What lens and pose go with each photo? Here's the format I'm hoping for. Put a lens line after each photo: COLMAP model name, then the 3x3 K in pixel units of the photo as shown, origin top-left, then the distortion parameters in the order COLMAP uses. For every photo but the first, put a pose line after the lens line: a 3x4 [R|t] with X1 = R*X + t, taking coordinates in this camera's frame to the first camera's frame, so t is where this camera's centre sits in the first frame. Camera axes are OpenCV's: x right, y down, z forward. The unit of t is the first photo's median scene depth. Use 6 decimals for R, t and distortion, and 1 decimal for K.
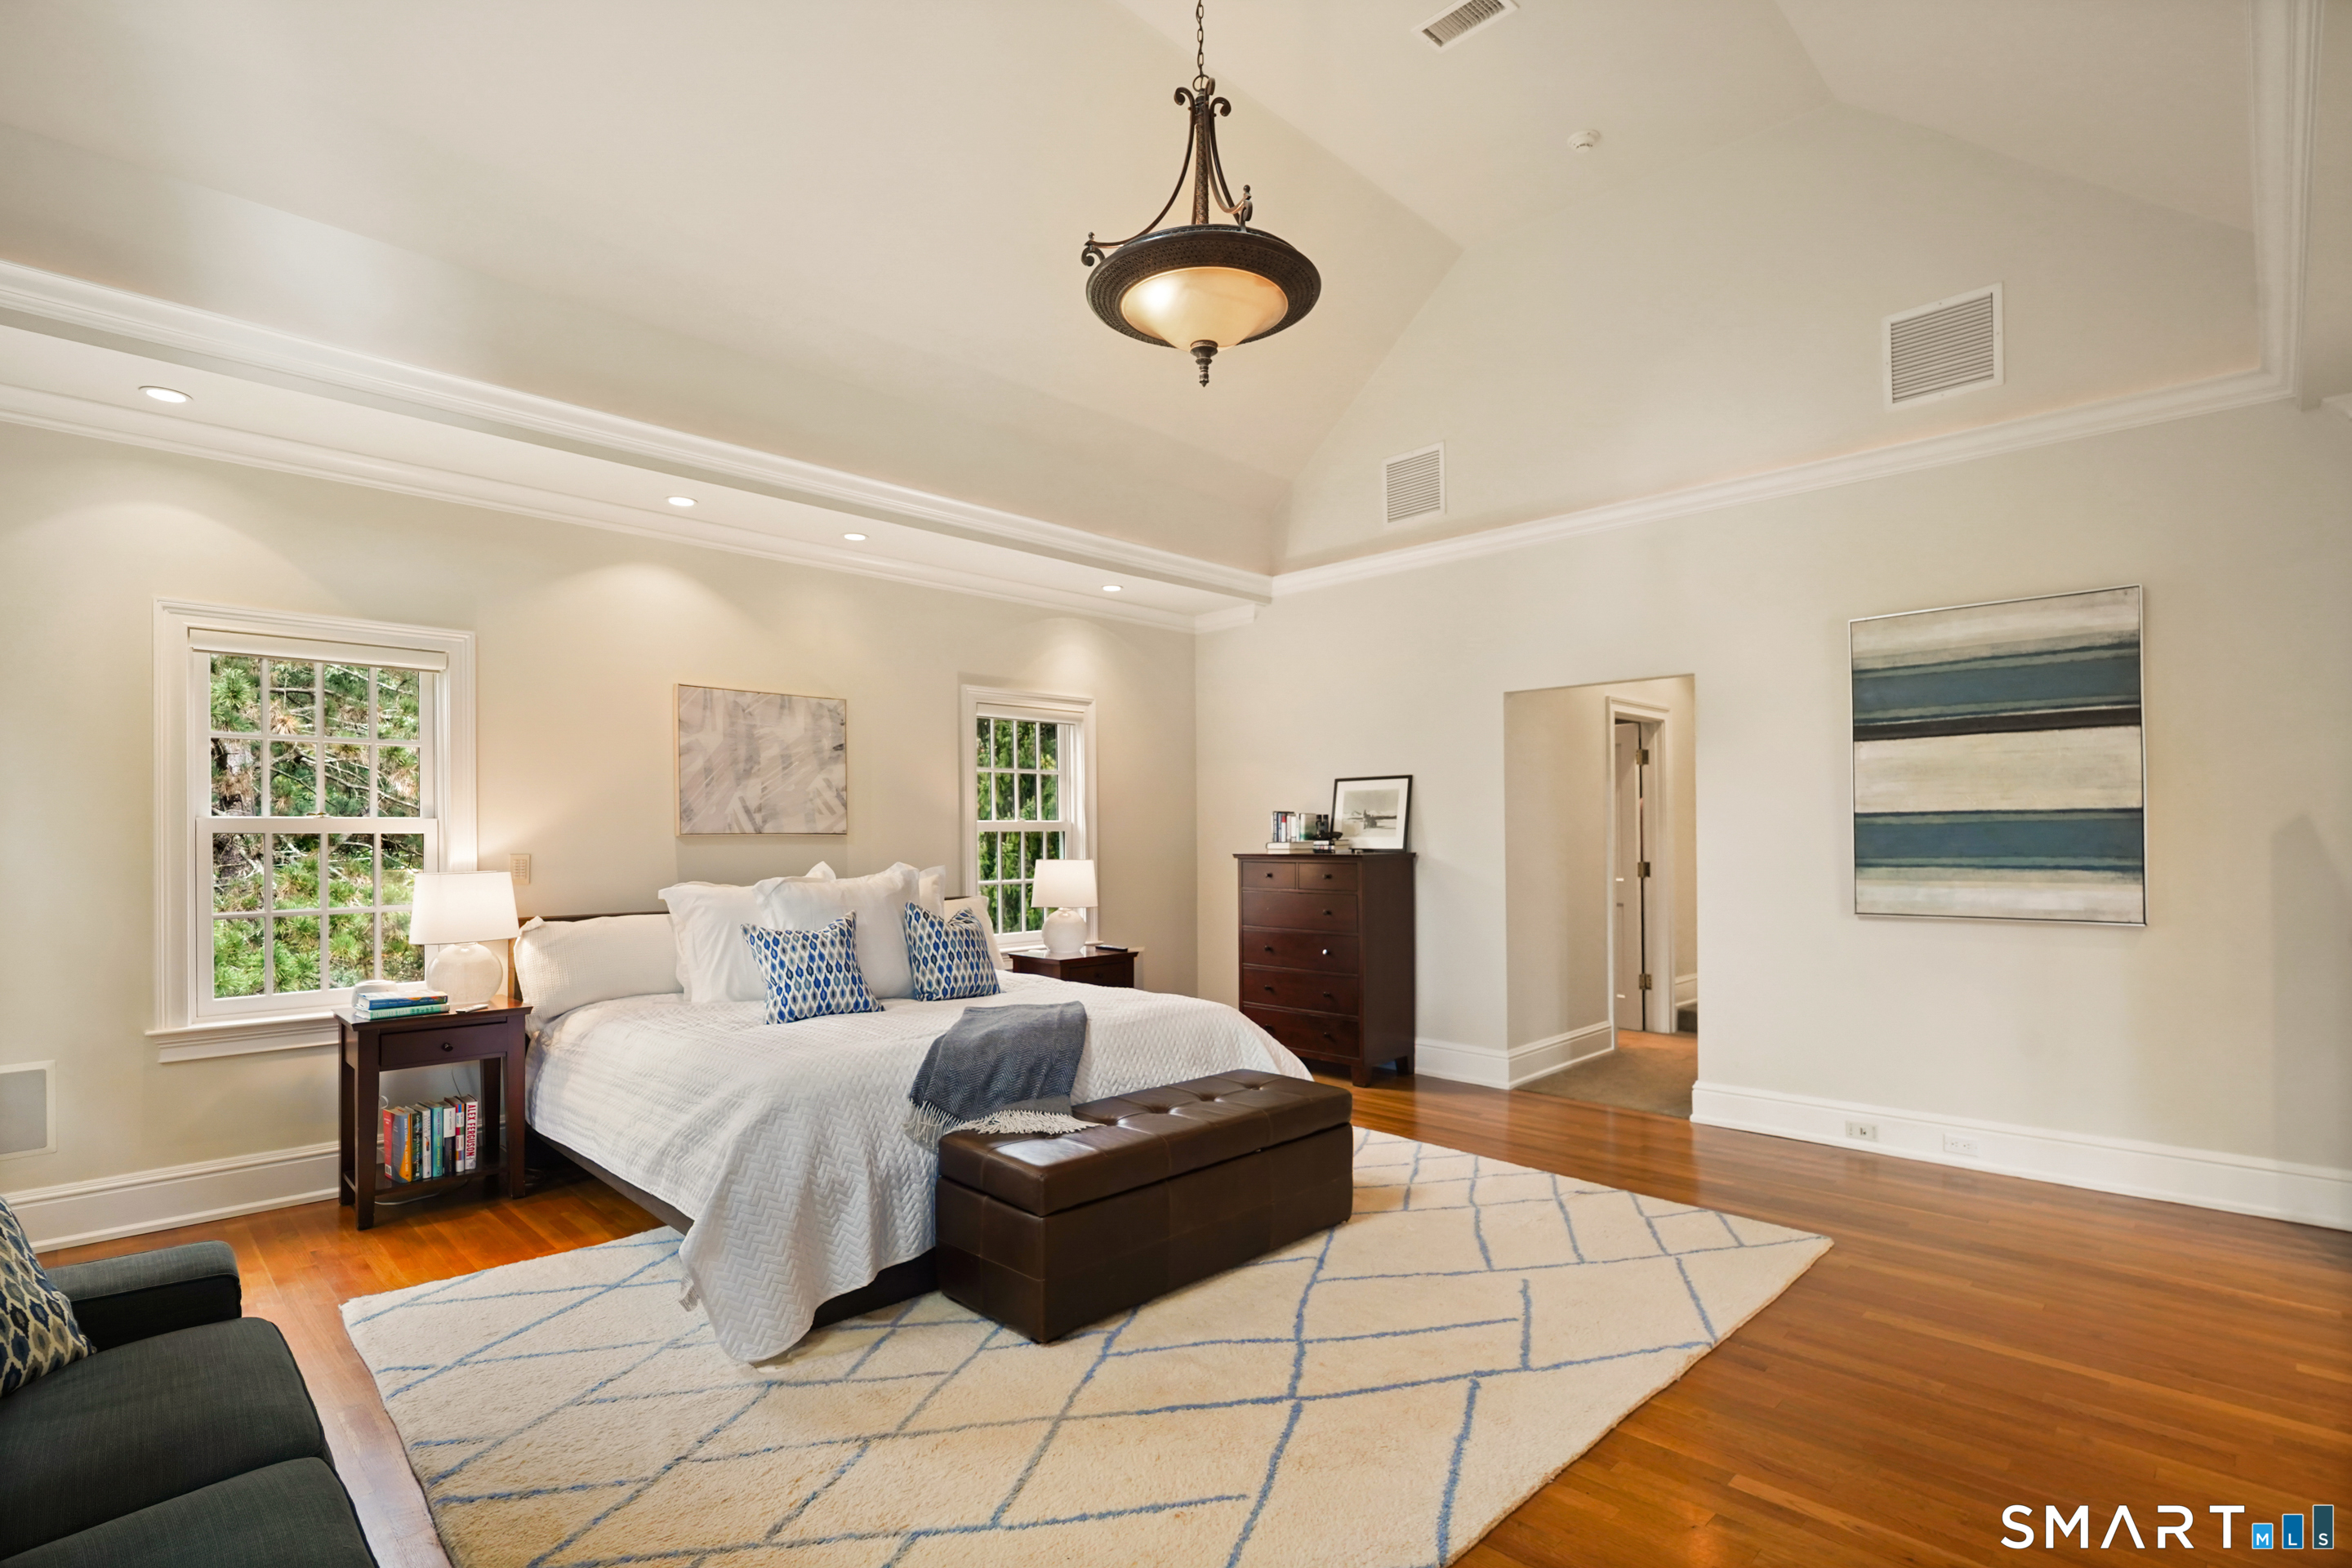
lens RADIAL K [[1104.2, 0, 1172.2], [0, 1104.2, 841.0], [0, 0, 1]] dist [-0.021048, 0.000034]
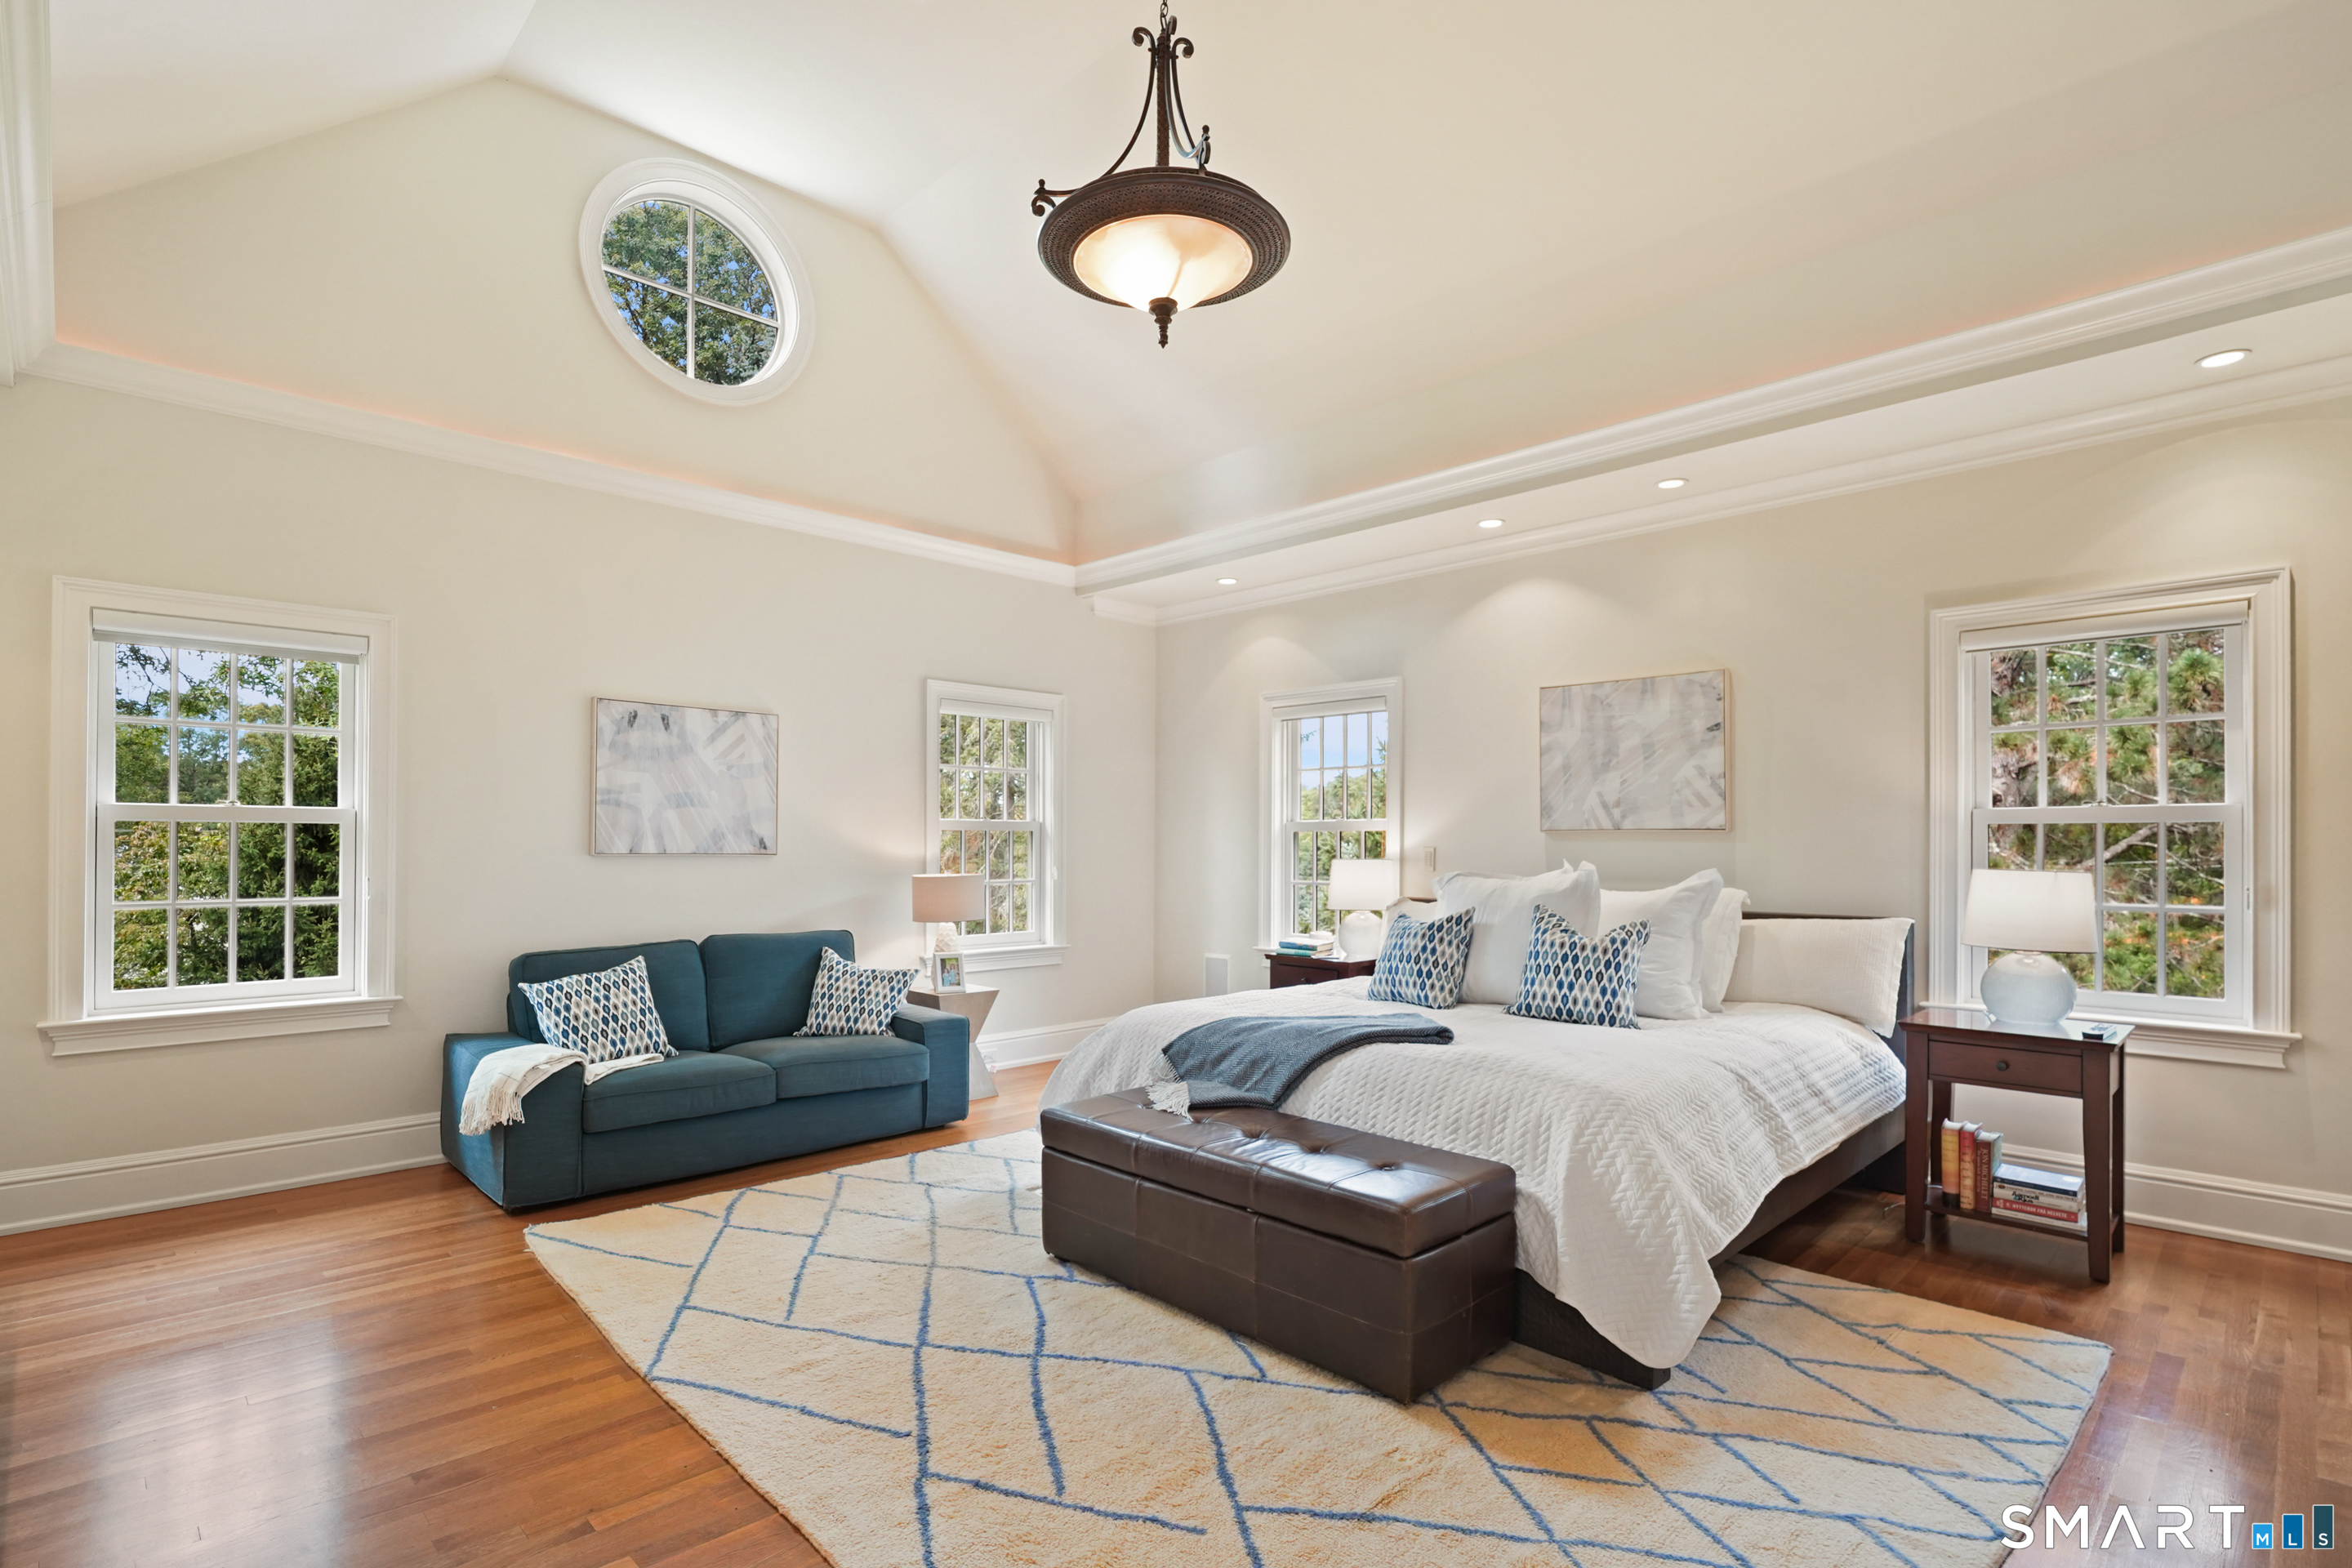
lens RADIAL K [[1162.0, 0, 1173.4], [0, 1162.0, 826.0], [0, 0, 1]] dist [0.013806, -0.000140]
pose [[-0.015037, -0.006095, -0.999868, 0.649058], [-0.002136, 0.999979, -0.006064, -0.002786], [0.999885, 0.002045, -0.015050, 0.644639]]
